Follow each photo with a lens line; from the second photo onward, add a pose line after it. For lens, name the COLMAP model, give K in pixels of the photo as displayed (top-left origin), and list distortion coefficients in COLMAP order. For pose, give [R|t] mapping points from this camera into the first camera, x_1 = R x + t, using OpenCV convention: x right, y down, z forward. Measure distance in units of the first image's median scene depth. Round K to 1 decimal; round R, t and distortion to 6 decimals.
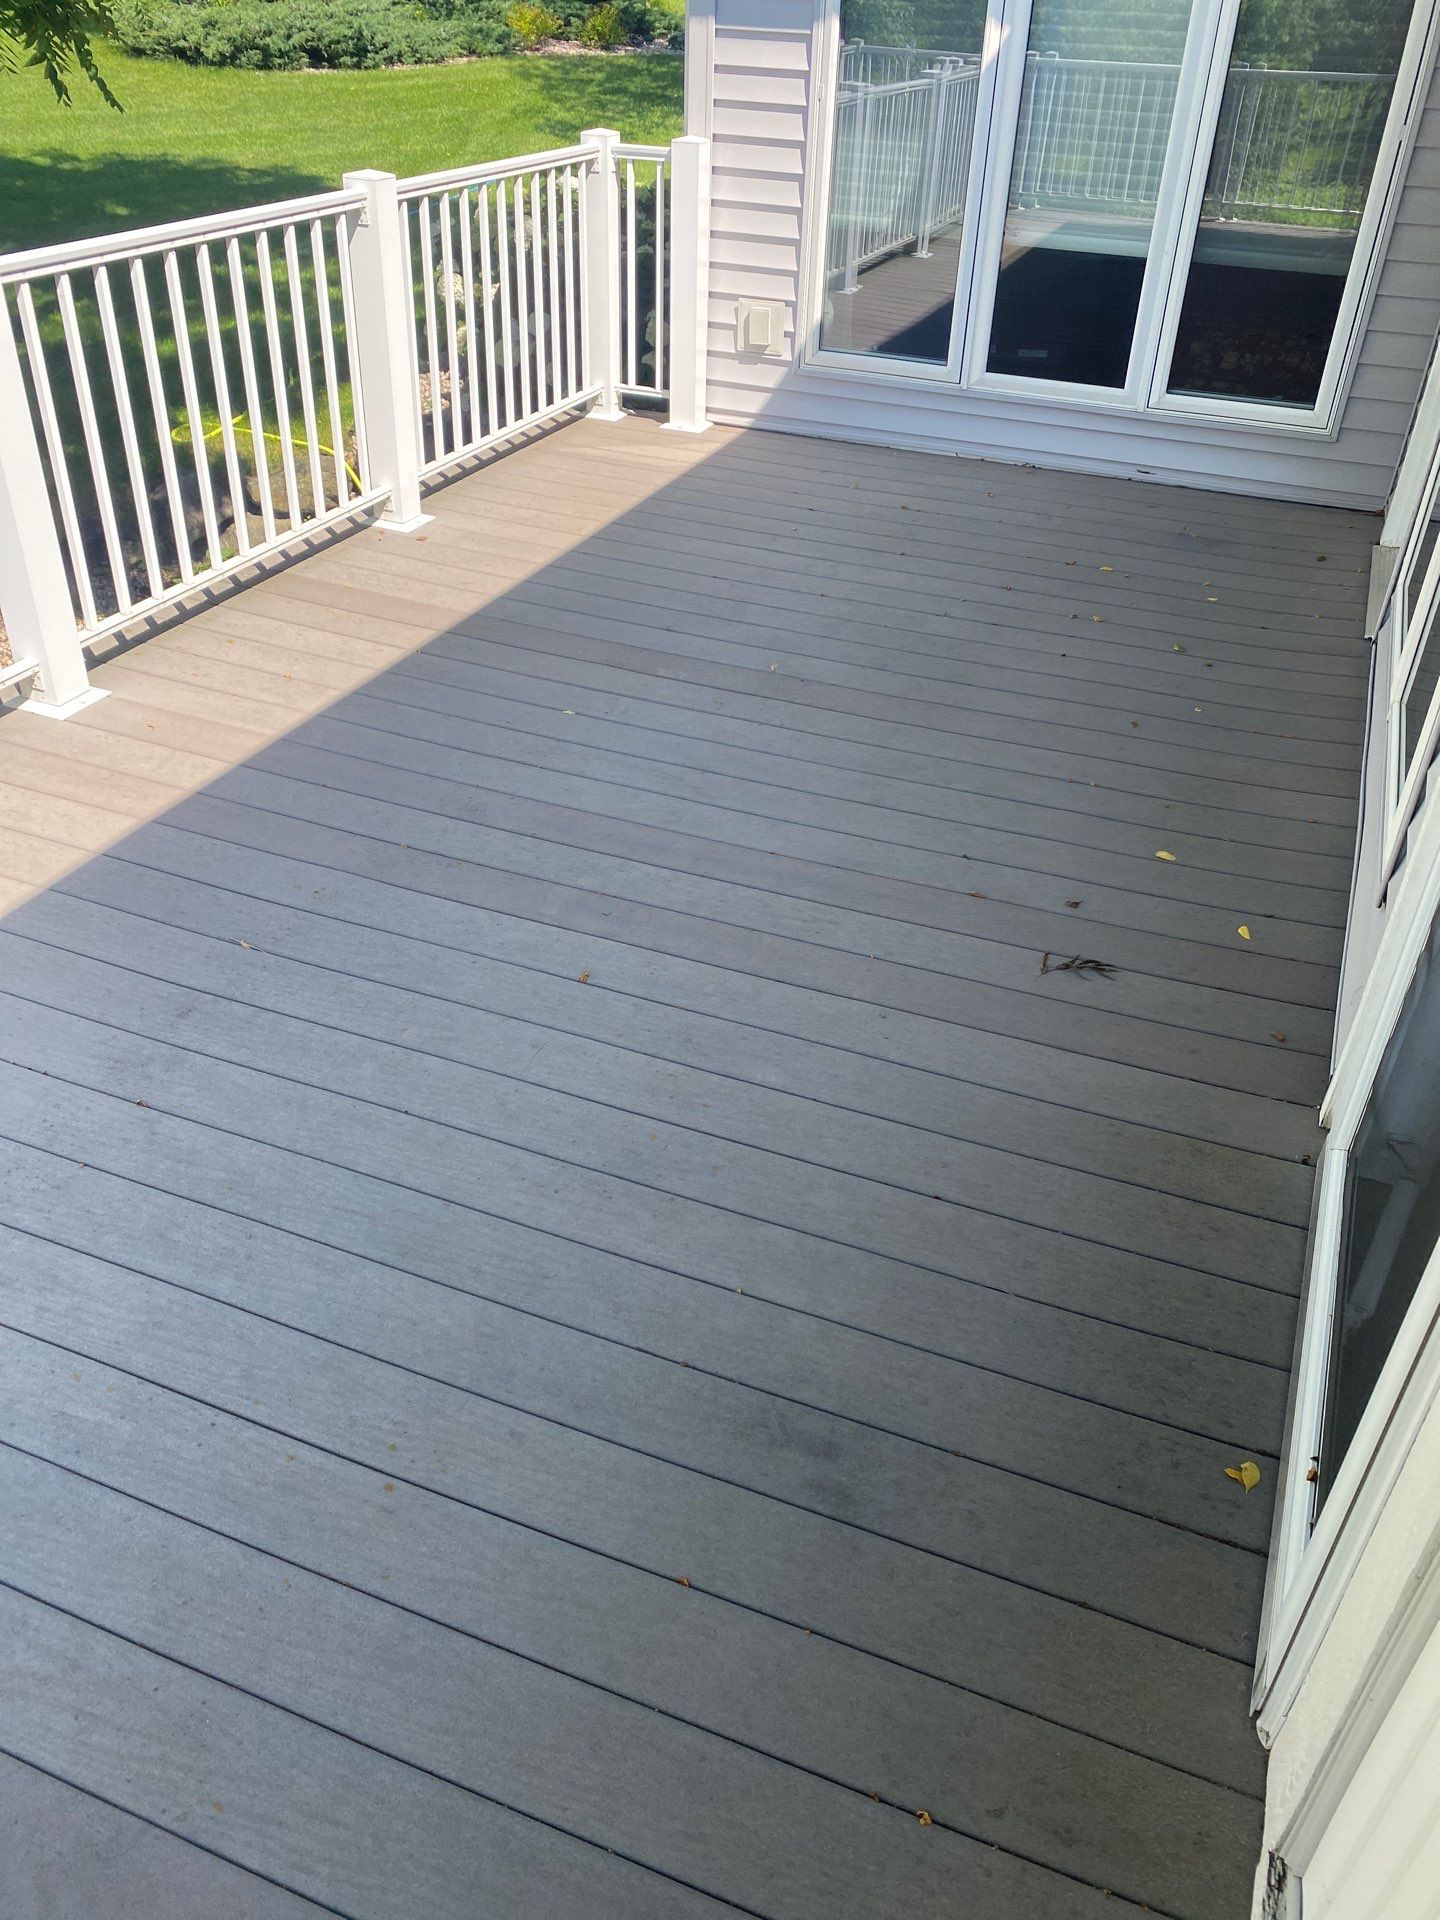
lens RADIAL K [[1493.7, 0, 713.2], [0, 1493.7, 954.7], [0, 0, 1]] dist [-0.010858, -0.005457]
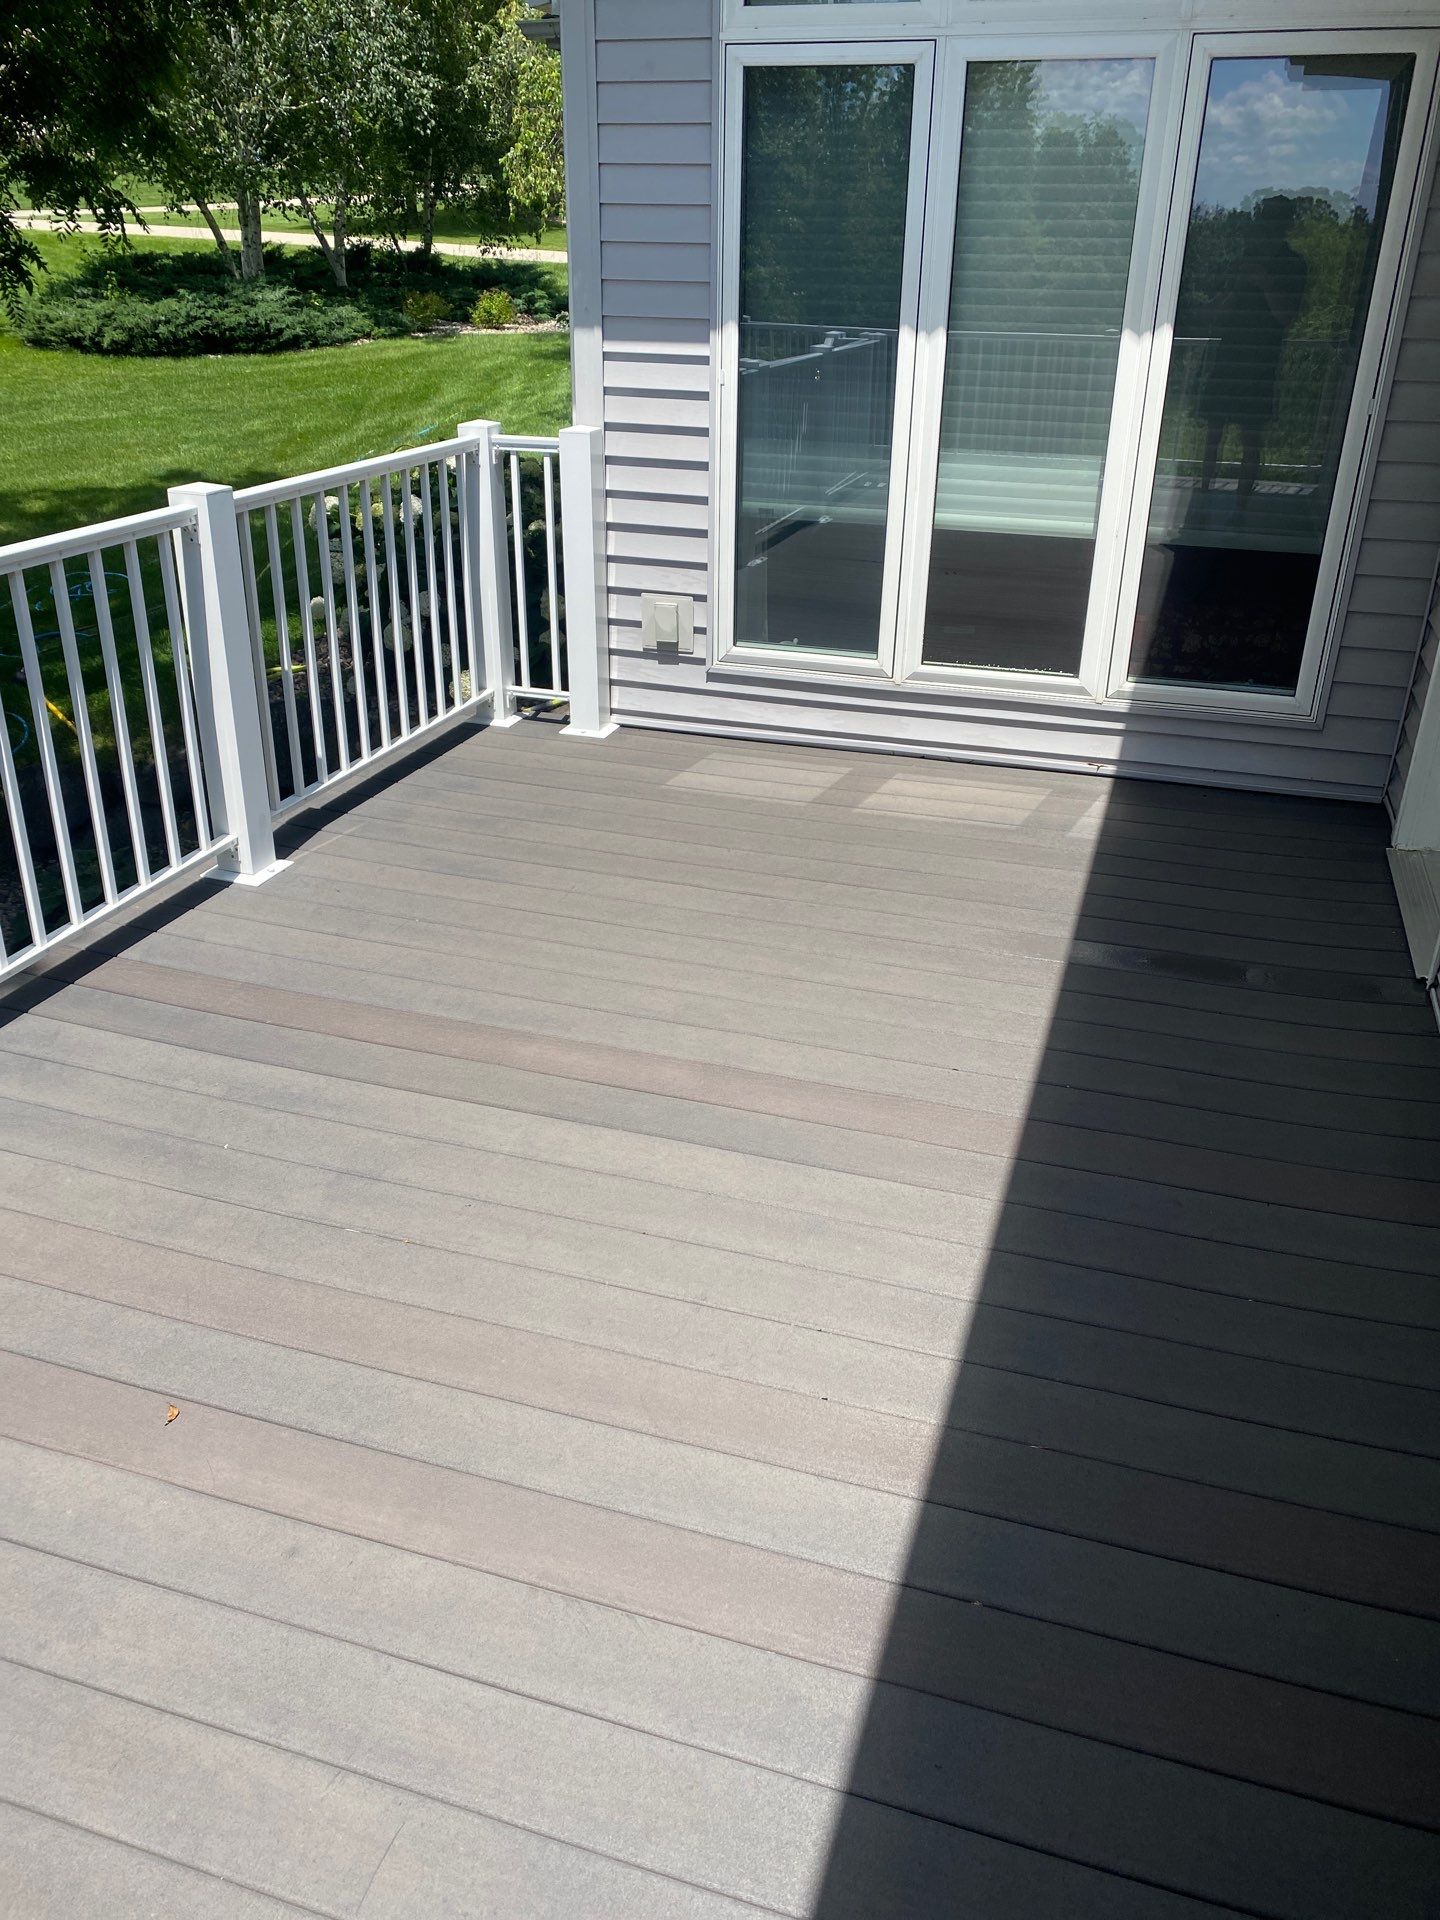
lens RADIAL K [[1441.9, 0, 728.8], [0, 1441.9, 920.6], [0, 0, 1]] dist [0.001319, 0.002044]
pose [[0.996034, -0.056195, 0.068985, -0.000688], [0.066081, 0.986384, -0.150596, -0.105248], [-0.059583, 0.154557, 0.986186, 0.159155]]
